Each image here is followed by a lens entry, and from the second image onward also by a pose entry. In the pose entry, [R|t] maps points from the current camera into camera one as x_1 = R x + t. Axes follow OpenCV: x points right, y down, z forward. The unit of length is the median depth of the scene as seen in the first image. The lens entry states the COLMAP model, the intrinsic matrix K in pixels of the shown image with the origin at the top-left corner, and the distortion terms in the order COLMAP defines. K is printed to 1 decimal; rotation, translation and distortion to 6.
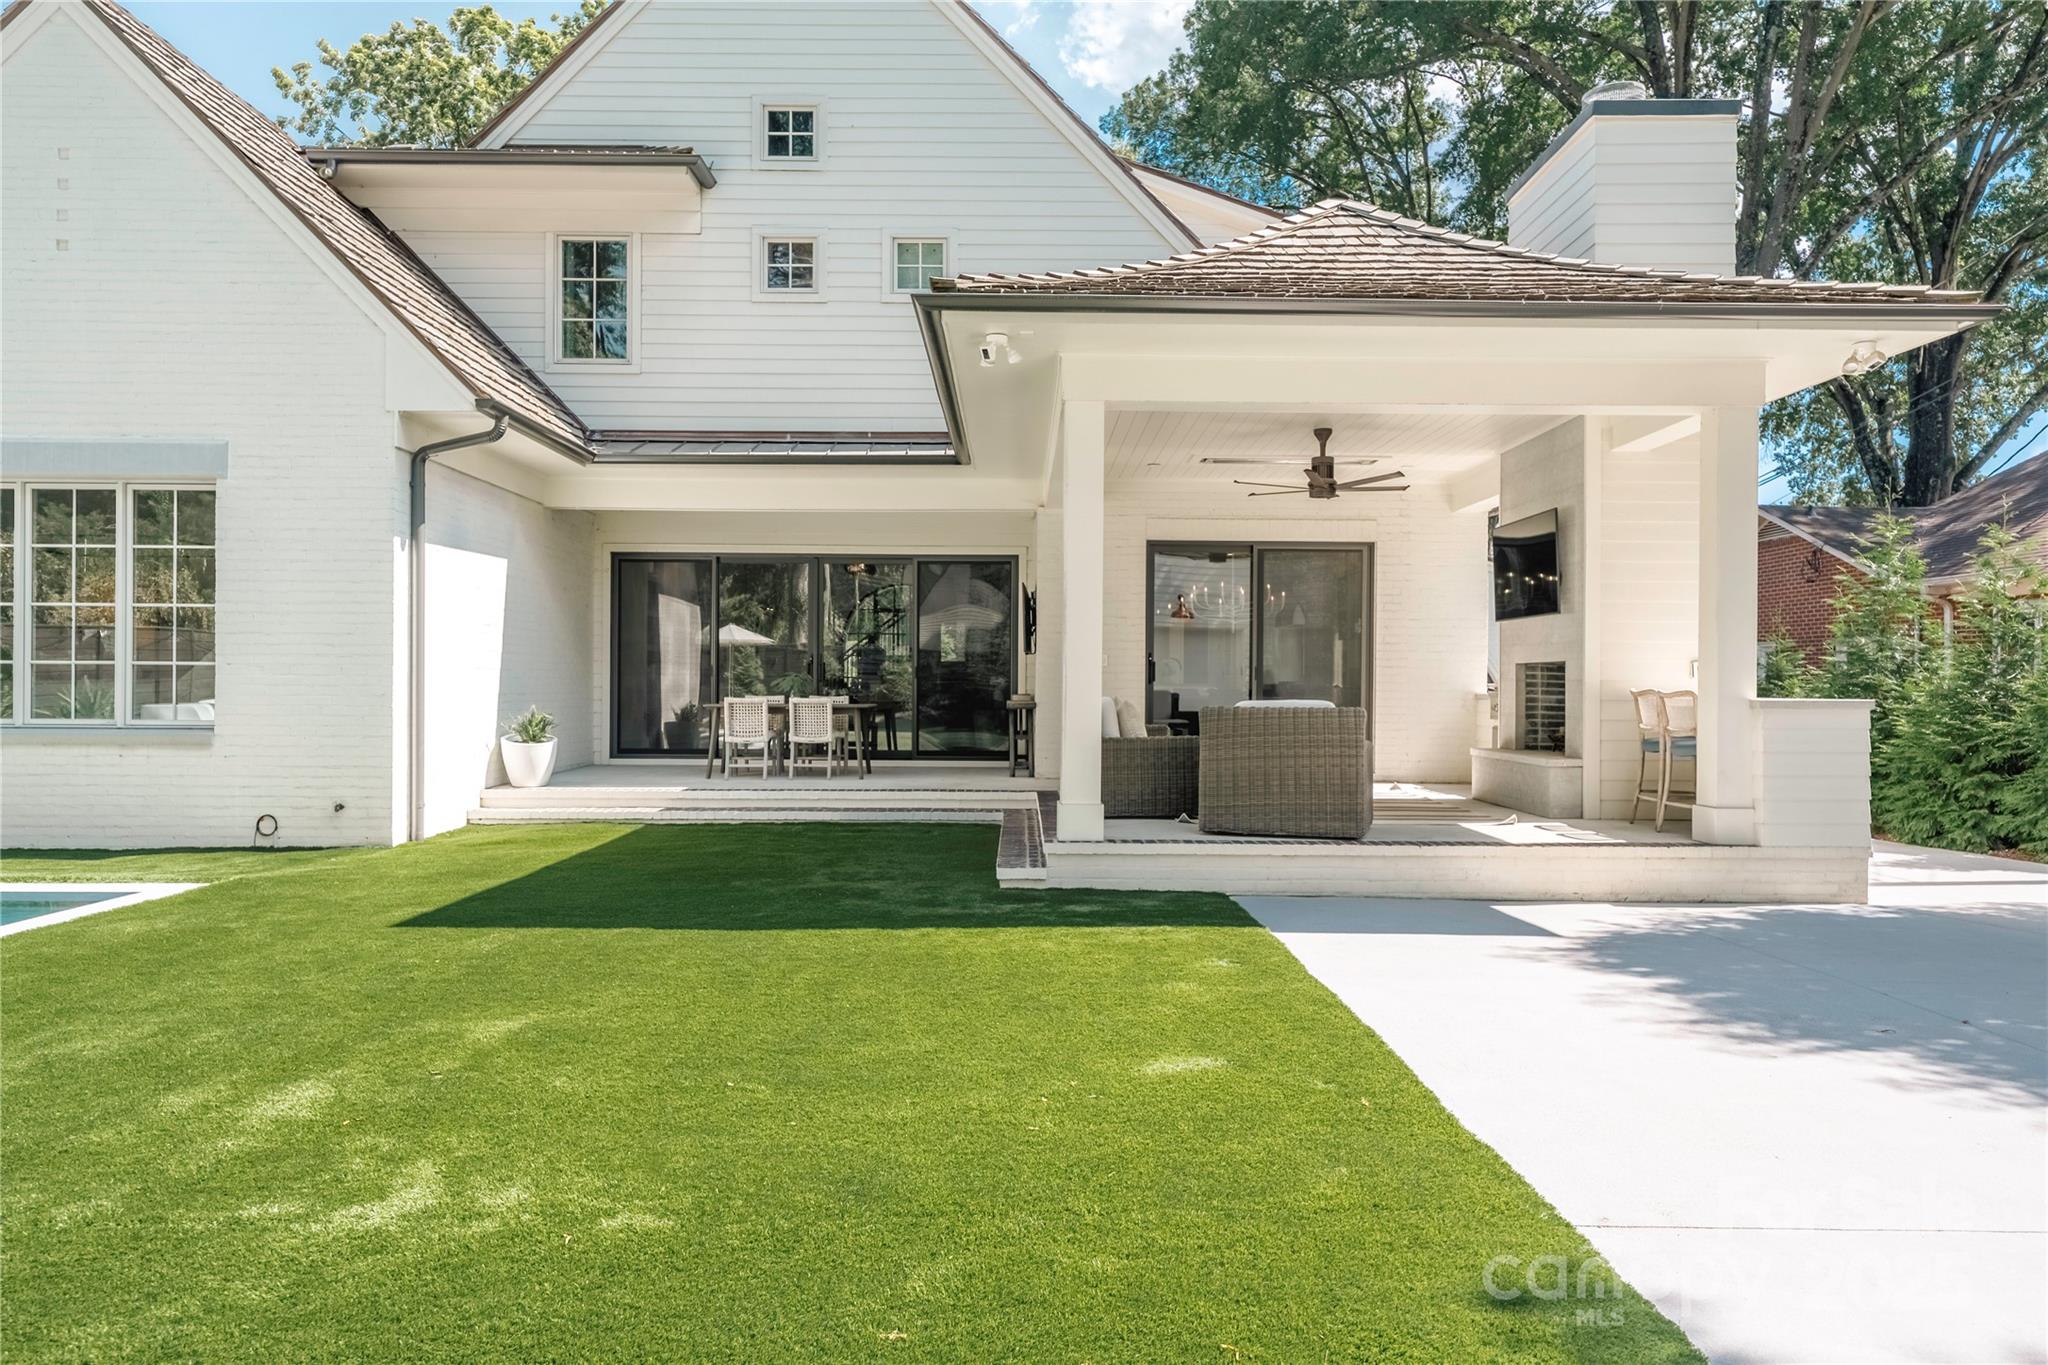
lens RADIAL K [[1412.5, 0, 1022.2], [0, 1412.5, 678.3], [0, 0, 1]] dist [0.007932, -0.000514]
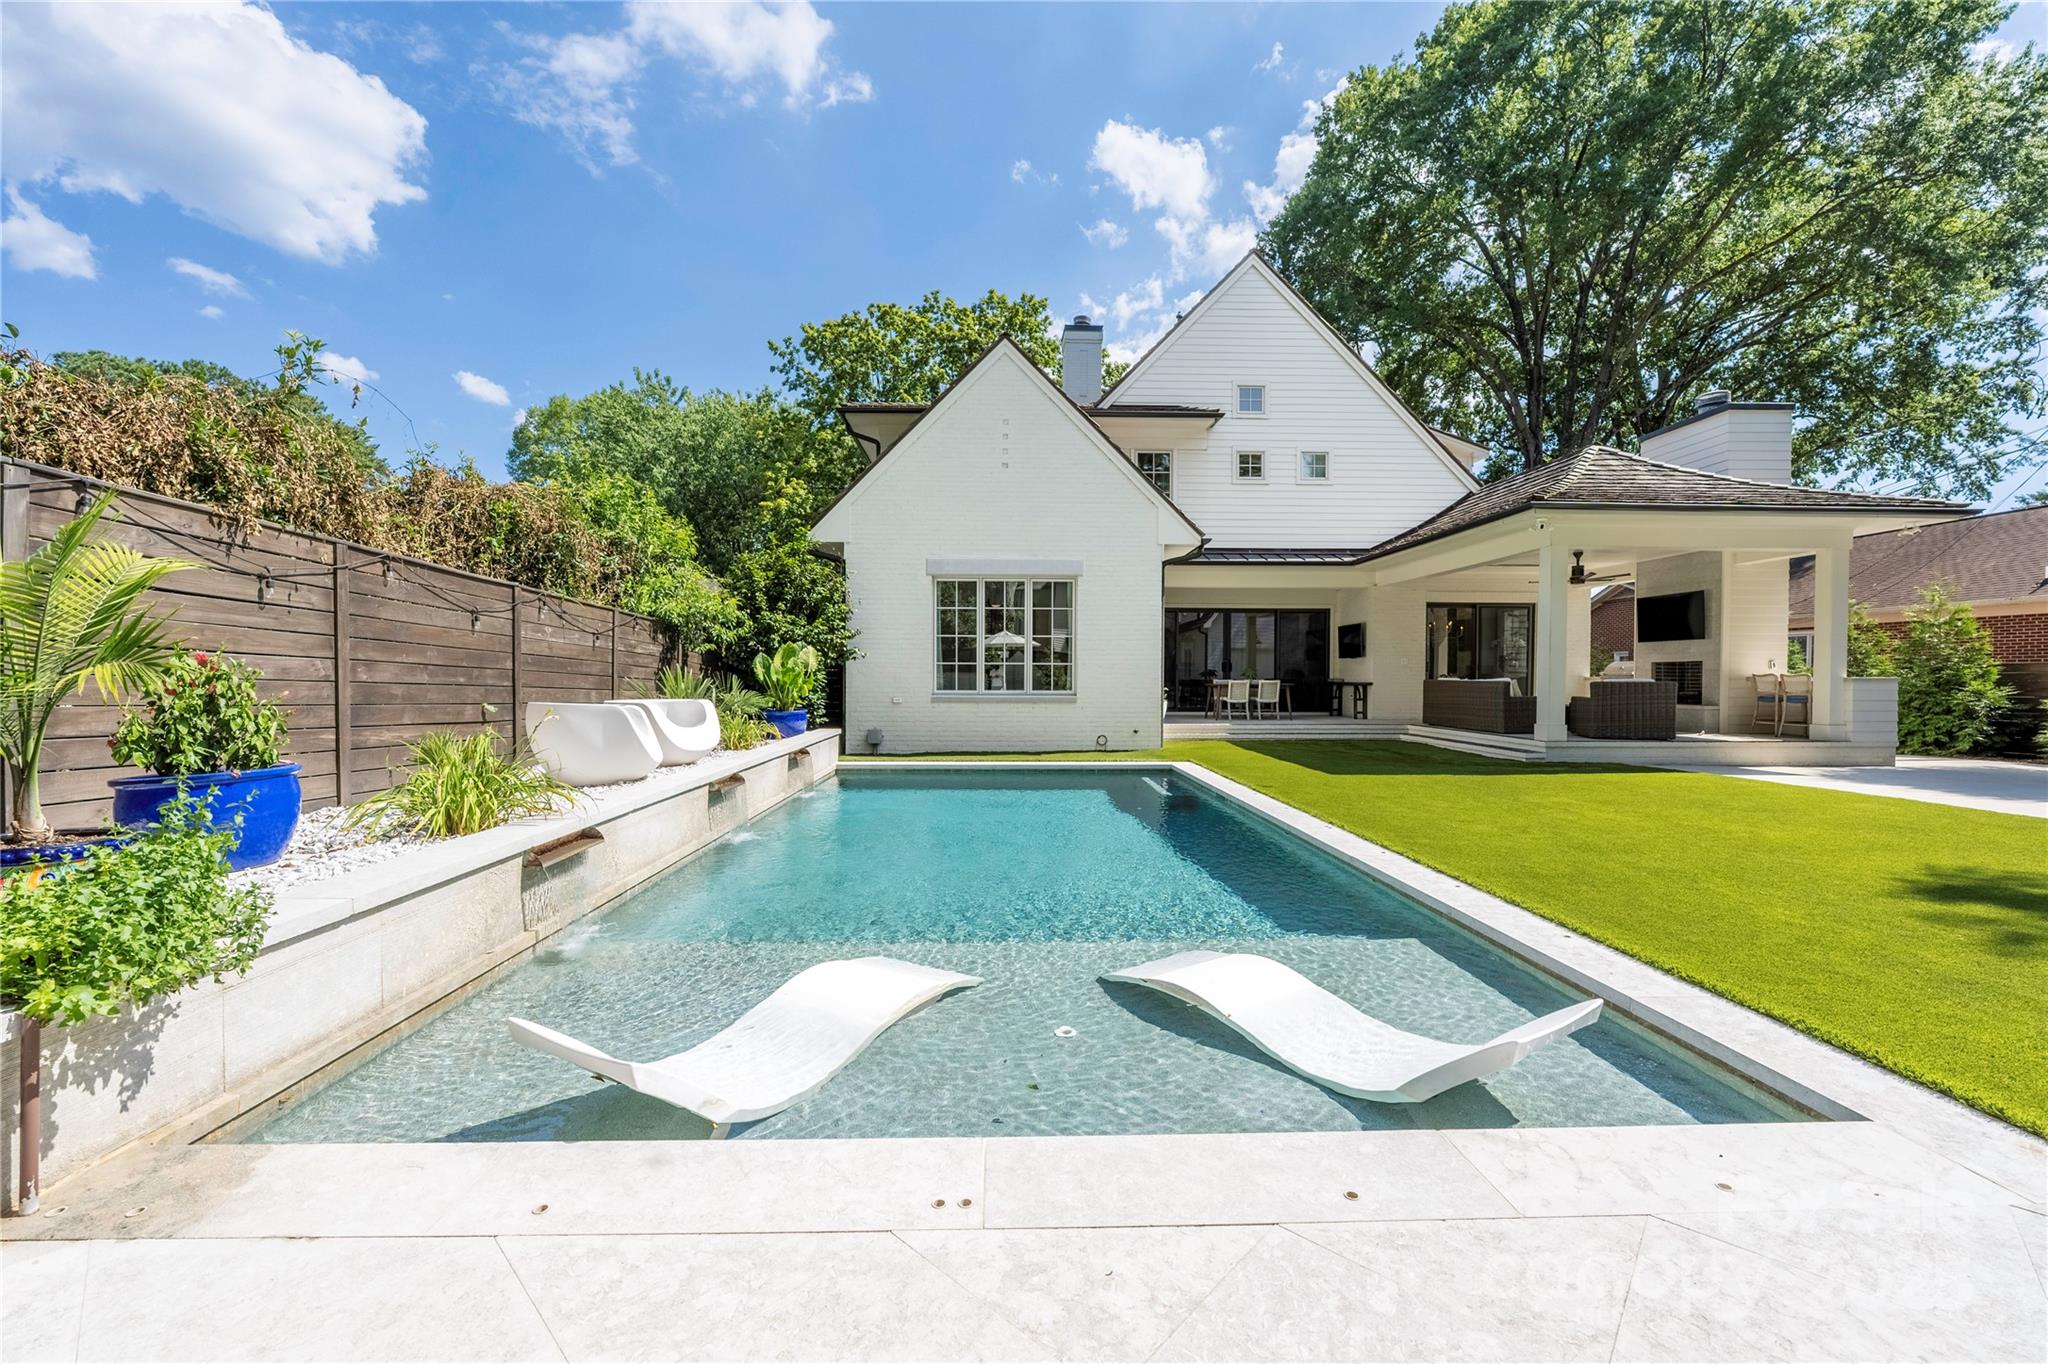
lens RADIAL K [[838.9, 0, 1017.9], [0, 838.9, 682.7], [0, 0, 1]] dist [-0.010701, 0.000240]
pose [[0.999783, -0.003526, 0.020525, -0.605338], [0.003278, 0.999921, 0.012145, 0.002042], [-0.020566, -0.012075, 0.999716, -0.221165]]
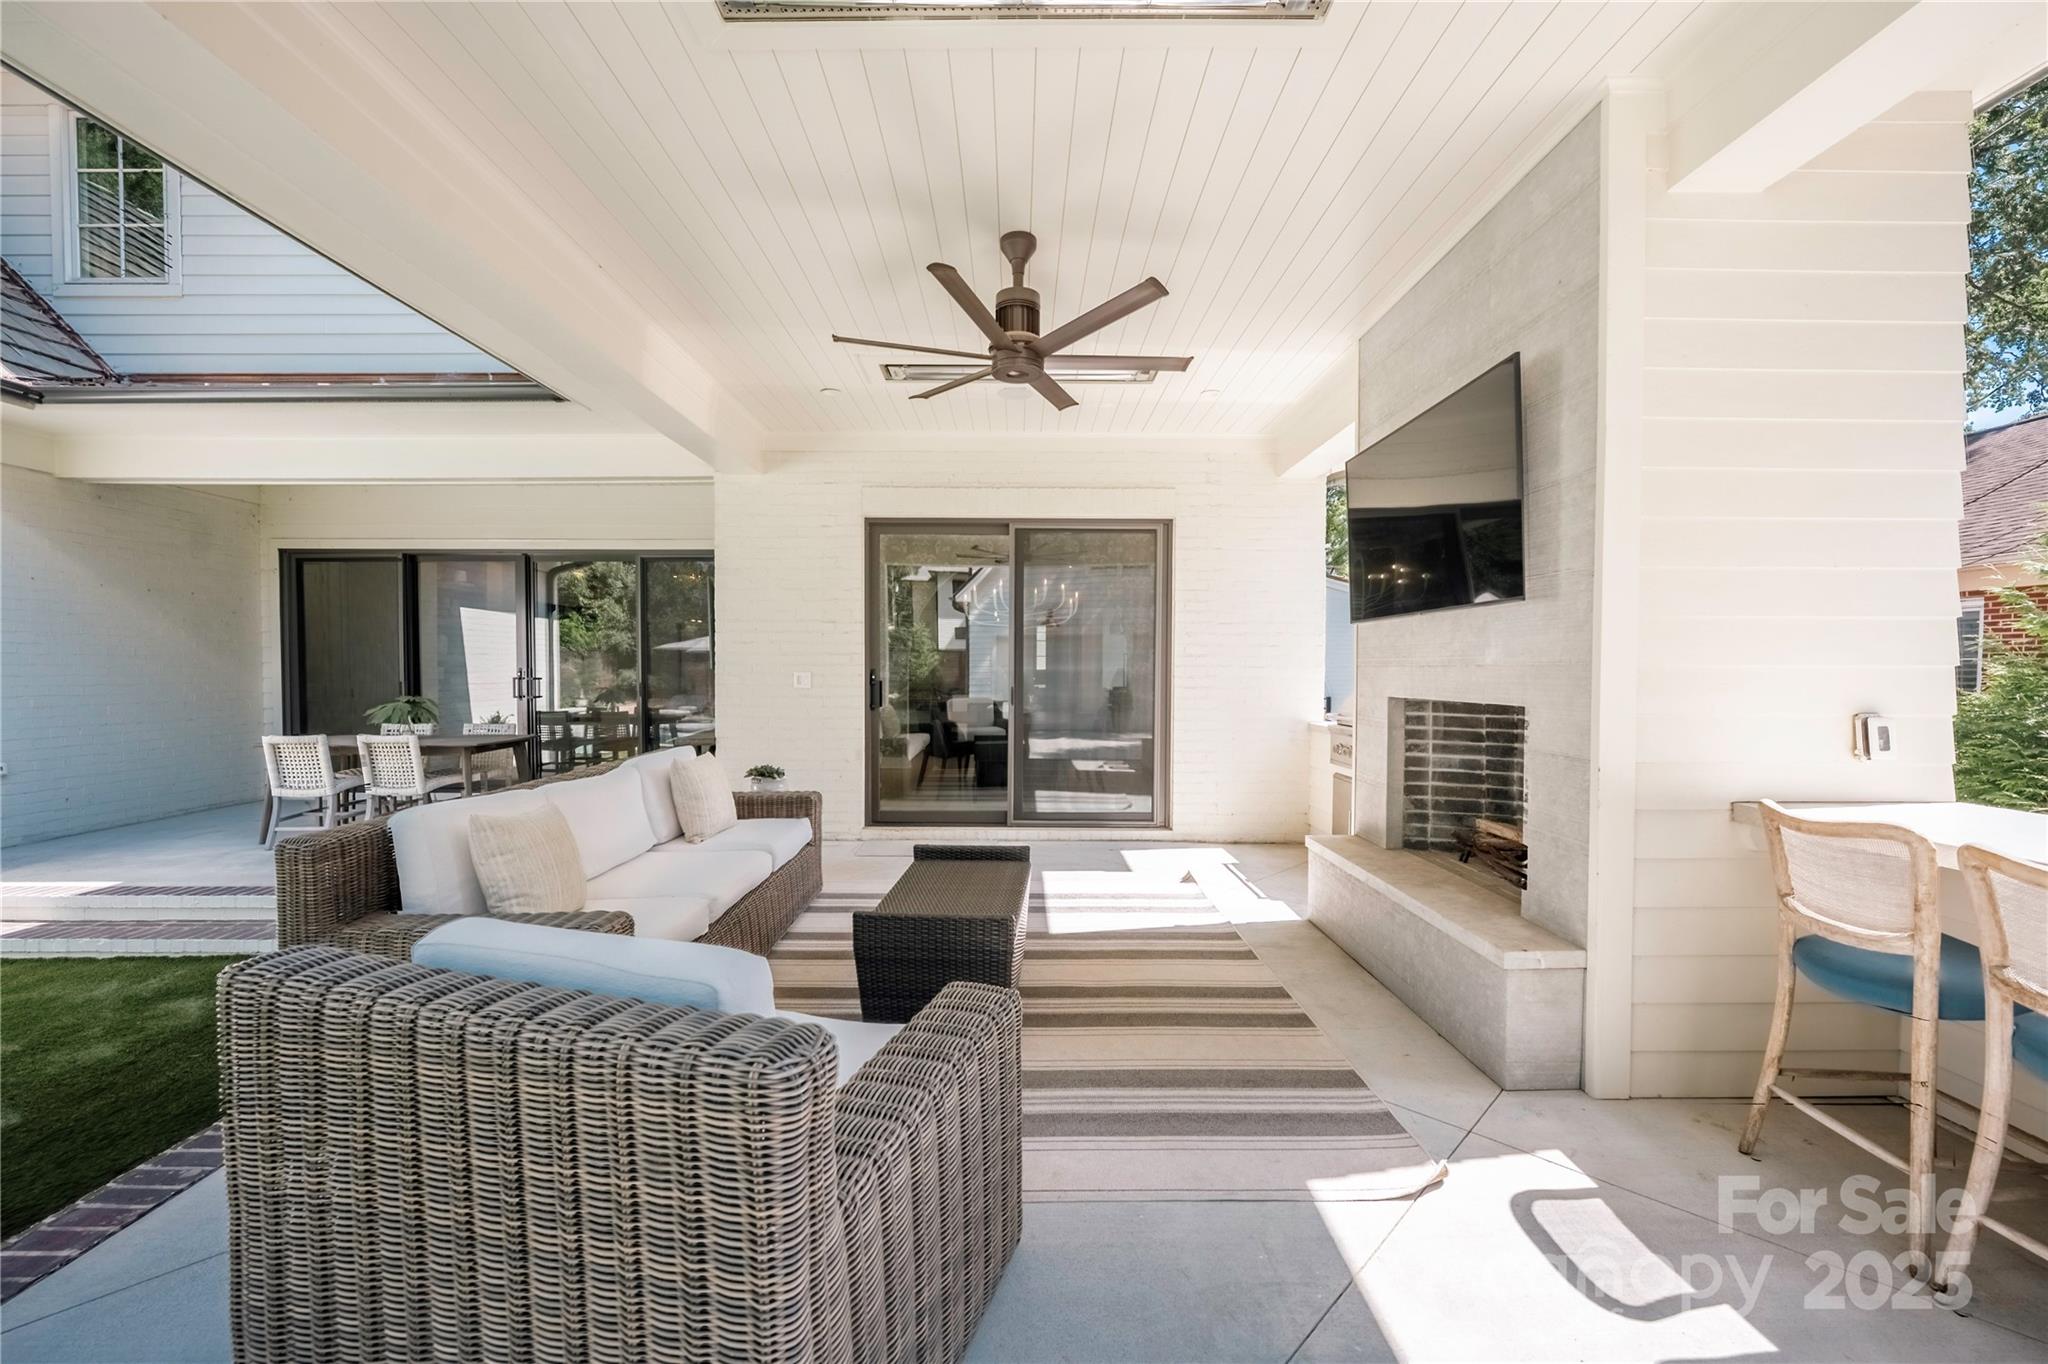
lens RADIAL K [[838.9, 0, 1026.5], [0, 838.9, 690.4], [0, 0, 1]] dist [-0.010701, 0.000240]
pose [[0.999979, -0.004414, 0.004665, 0.196247], [0.004276, 0.999563, 0.029258, -0.022951], [-0.004792, -0.029238, 0.999561, 0.645195]]
